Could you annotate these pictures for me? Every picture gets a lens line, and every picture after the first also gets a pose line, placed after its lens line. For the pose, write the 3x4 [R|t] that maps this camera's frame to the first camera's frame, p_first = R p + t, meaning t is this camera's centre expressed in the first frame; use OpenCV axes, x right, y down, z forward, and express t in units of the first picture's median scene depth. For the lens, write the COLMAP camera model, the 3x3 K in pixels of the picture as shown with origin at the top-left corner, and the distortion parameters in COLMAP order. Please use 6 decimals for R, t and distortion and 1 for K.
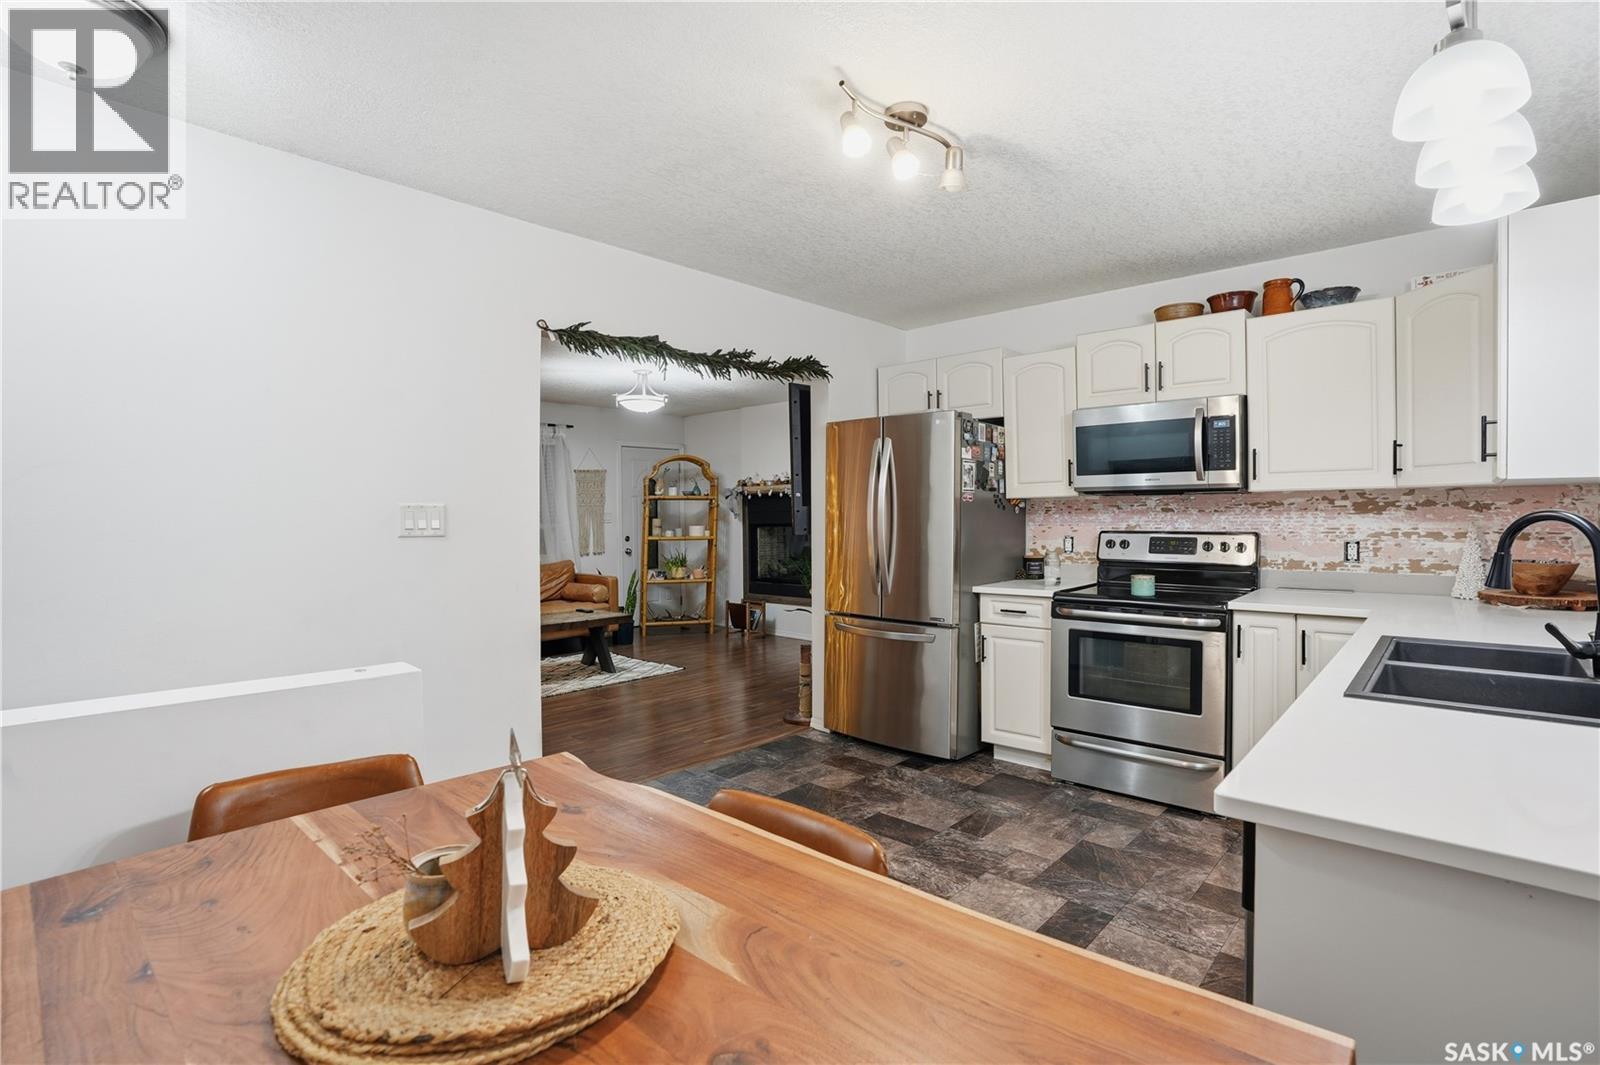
lens RADIAL K [[756.4, 0, 797.6], [0, 756.4, 517.4], [0, 0, 1]] dist [-0.071726, 0.028344]
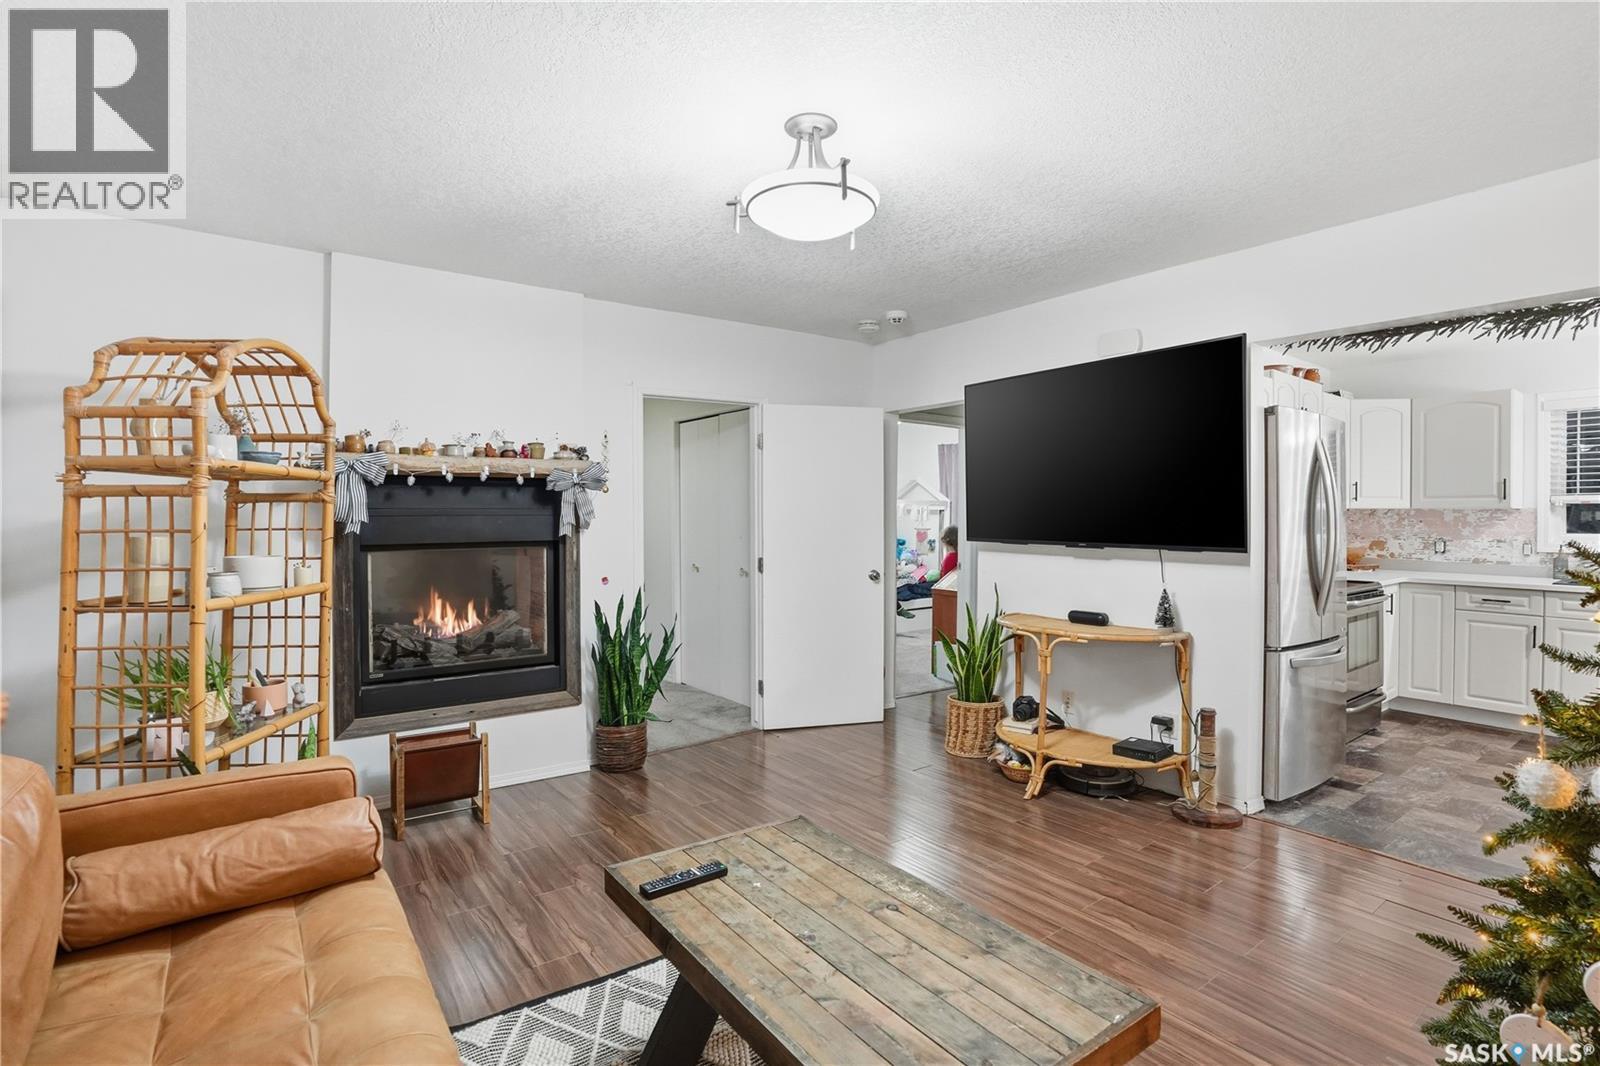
lens RADIAL K [[772.9, 0, 795.2], [0, 772.9, 523.0], [0, 0, 1]] dist [-0.068987, 0.025485]
pose [[0.182749, 0.000867, 0.983159, -0.901686], [0.002863, 0.999995, -0.001414, -0.004951], [-0.983155, 0.003073, 0.182746, 1.503766]]
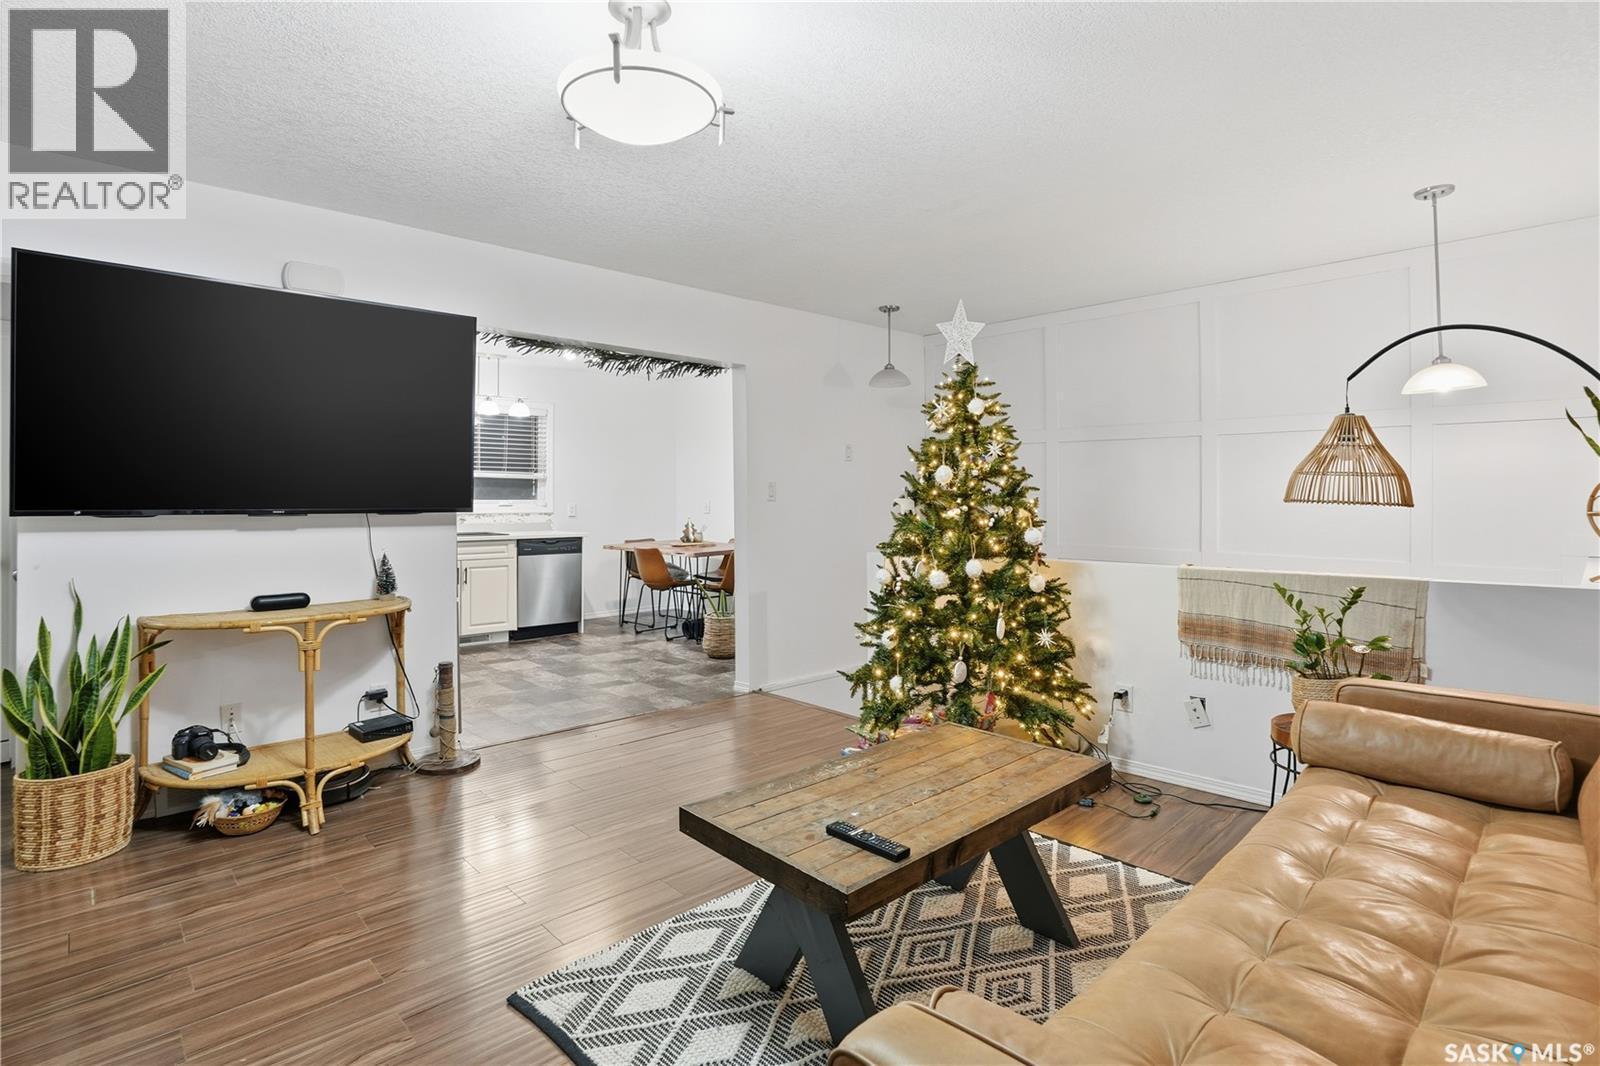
lens RADIAL K [[789.3, 0, 797.0], [0, 789.3, 492.9], [0, 0, 1]] dist [-0.073430, 0.033053]
pose [[-0.997829, 0.010625, 0.064998, -0.461894], [0.010728, 0.999942, 0.001229, 0.006951], [-0.064981, 0.001924, -0.997885, 2.085481]]
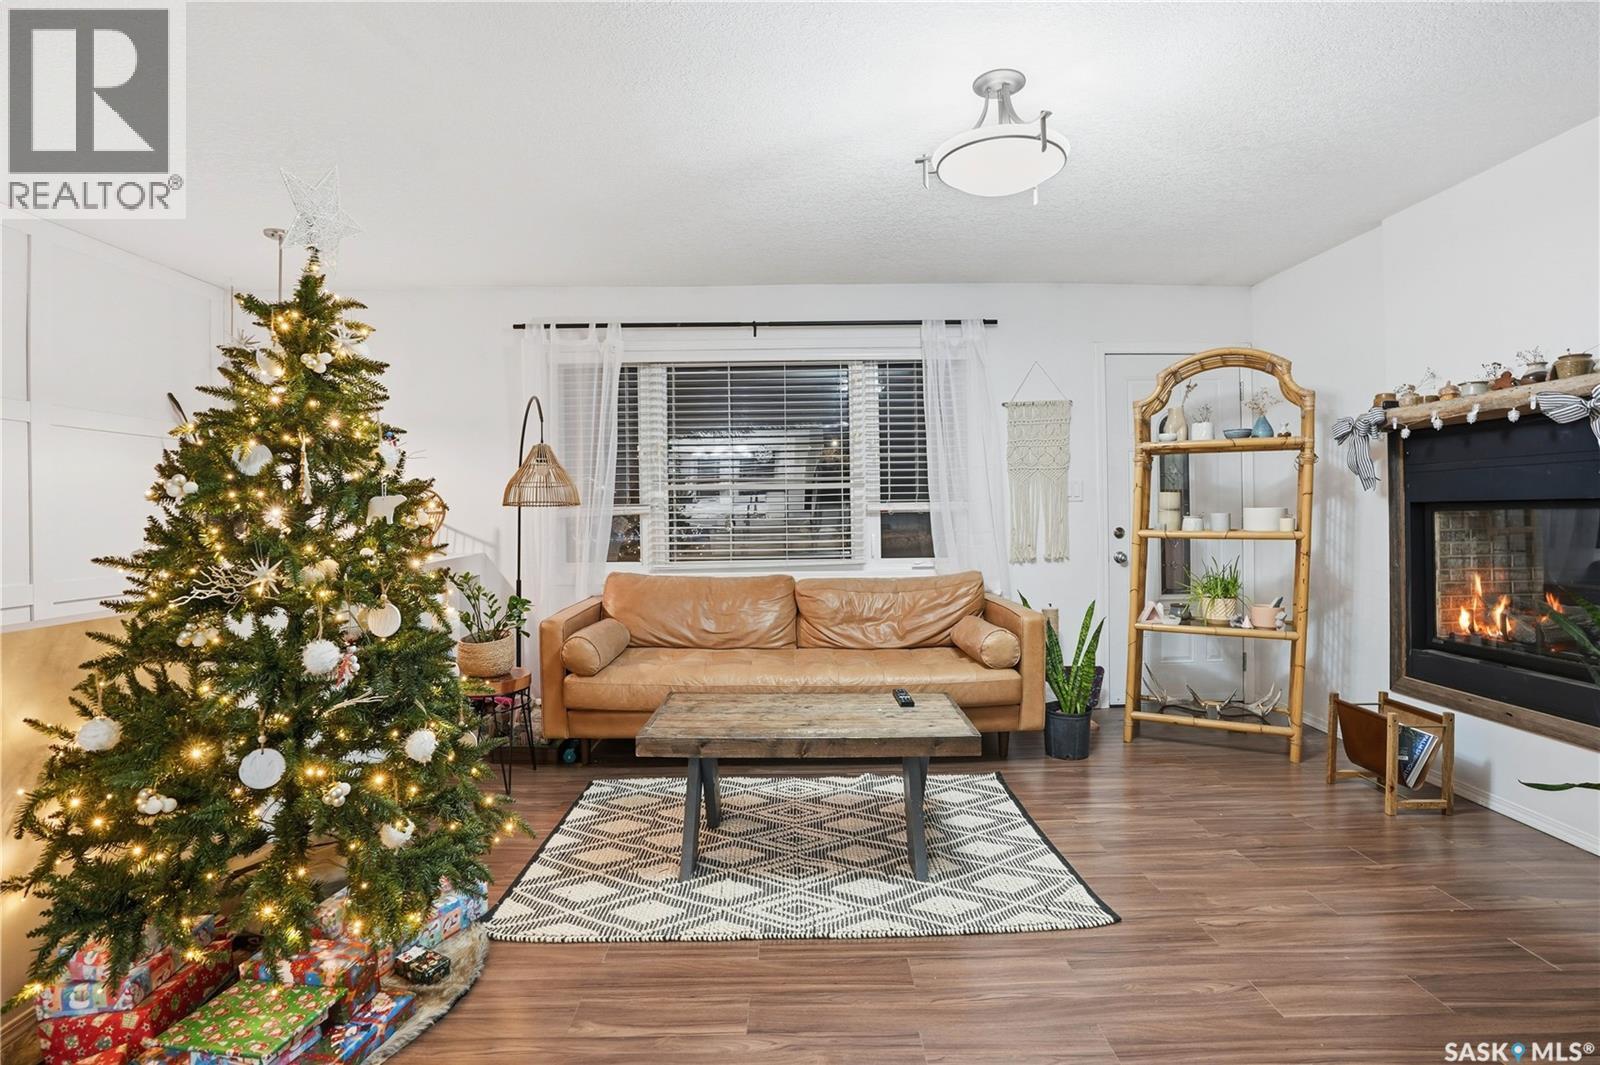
lens RADIAL K [[761.4, 0, 800.8], [0, 761.4, 507.3], [0, 0, 1]] dist [-0.062478, 0.023575]
pose [[0.694401, 0.000636, -0.719588, -0.014915], [-0.001193, 0.999999, -0.000267, 0.024870], [0.719587, 0.001044, 0.694401, 1.077143]]
